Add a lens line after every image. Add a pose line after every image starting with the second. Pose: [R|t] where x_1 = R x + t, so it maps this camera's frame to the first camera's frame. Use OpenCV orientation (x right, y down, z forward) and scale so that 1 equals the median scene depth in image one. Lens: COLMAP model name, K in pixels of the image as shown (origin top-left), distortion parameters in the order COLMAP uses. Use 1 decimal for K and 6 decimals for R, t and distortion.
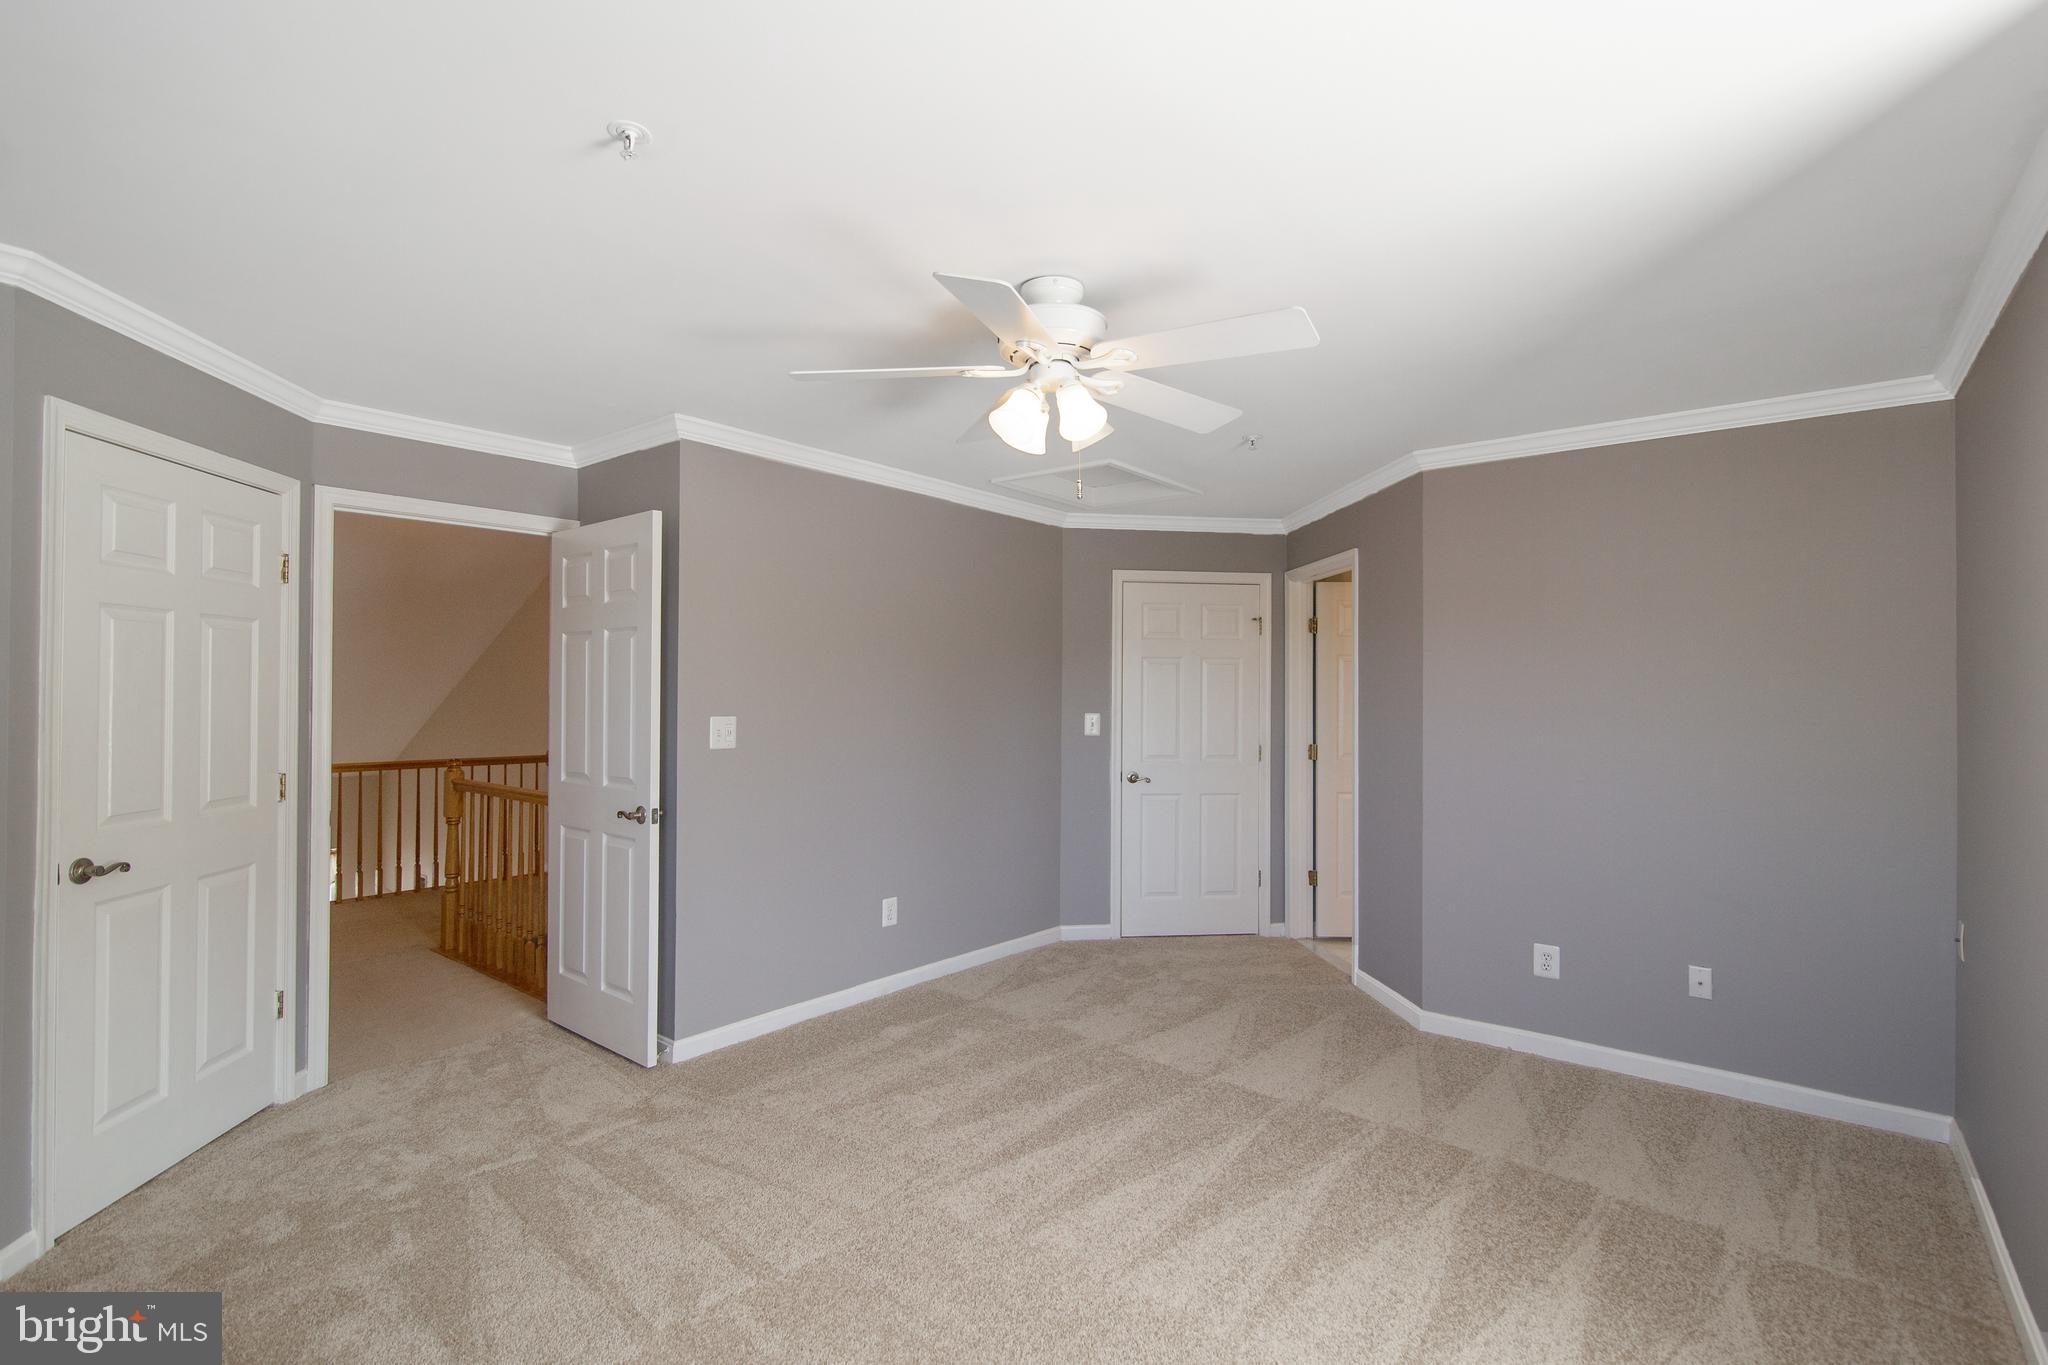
lens RADIAL K [[952.6, 0, 1022.0], [0, 952.6, 685.6], [0, 0, 1]] dist [0.000551, -0.000865]
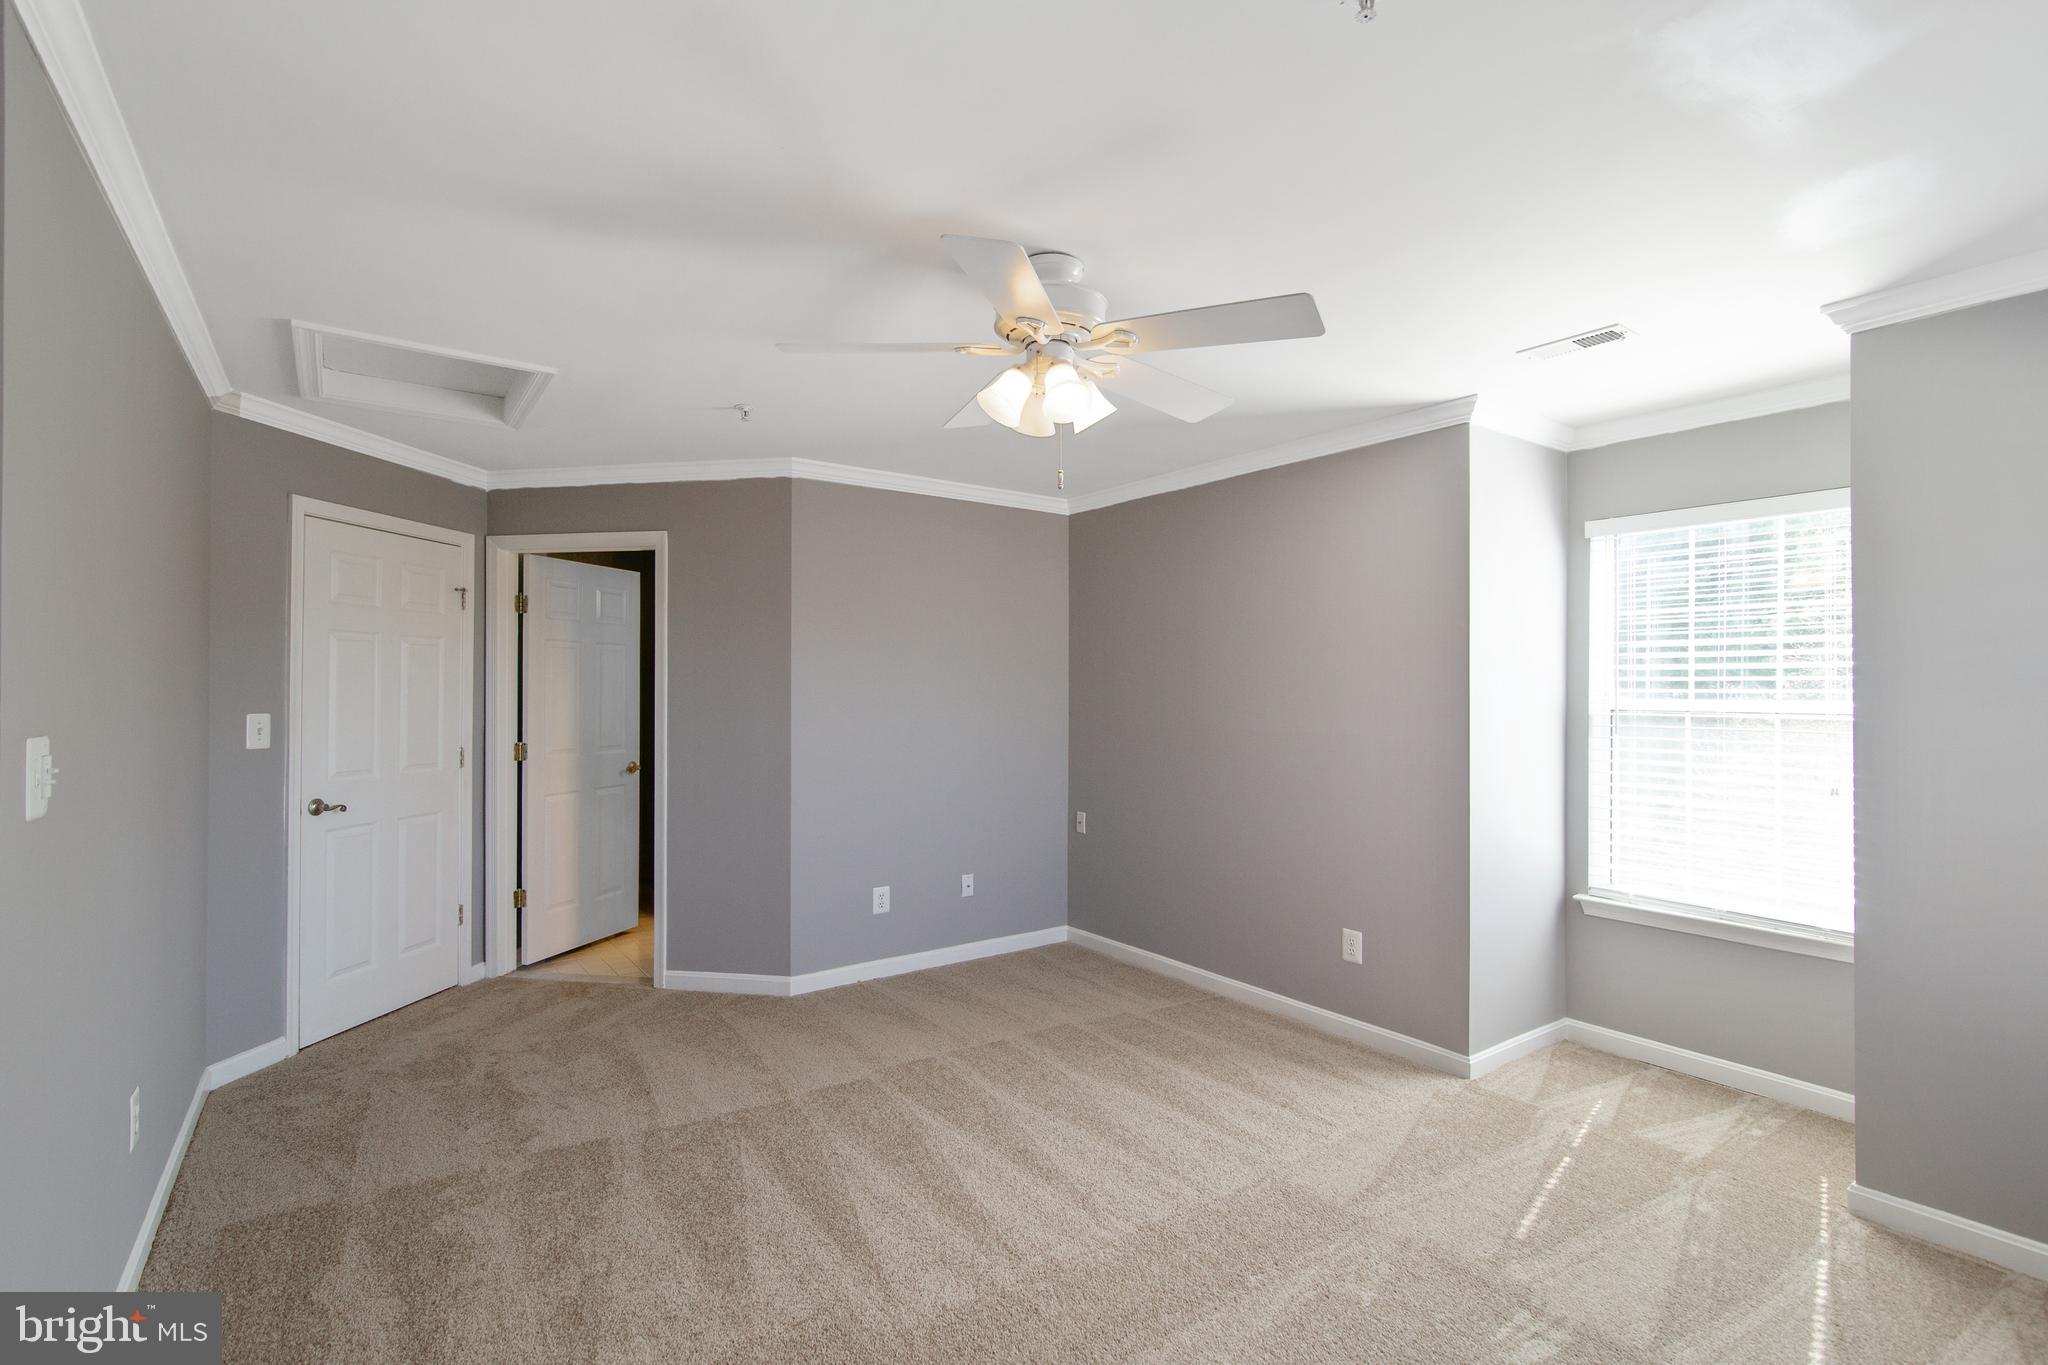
lens RADIAL K [[952.6, 0, 1024.5], [0, 952.6, 685.6], [0, 0, 1]] dist [0.000551, -0.000865]
pose [[0.260195, -0.000233, 0.965556, -0.487139], [-0.009252, 0.999953, 0.002734, 0.004946], [-0.965512, -0.009645, 0.260181, 0.411874]]
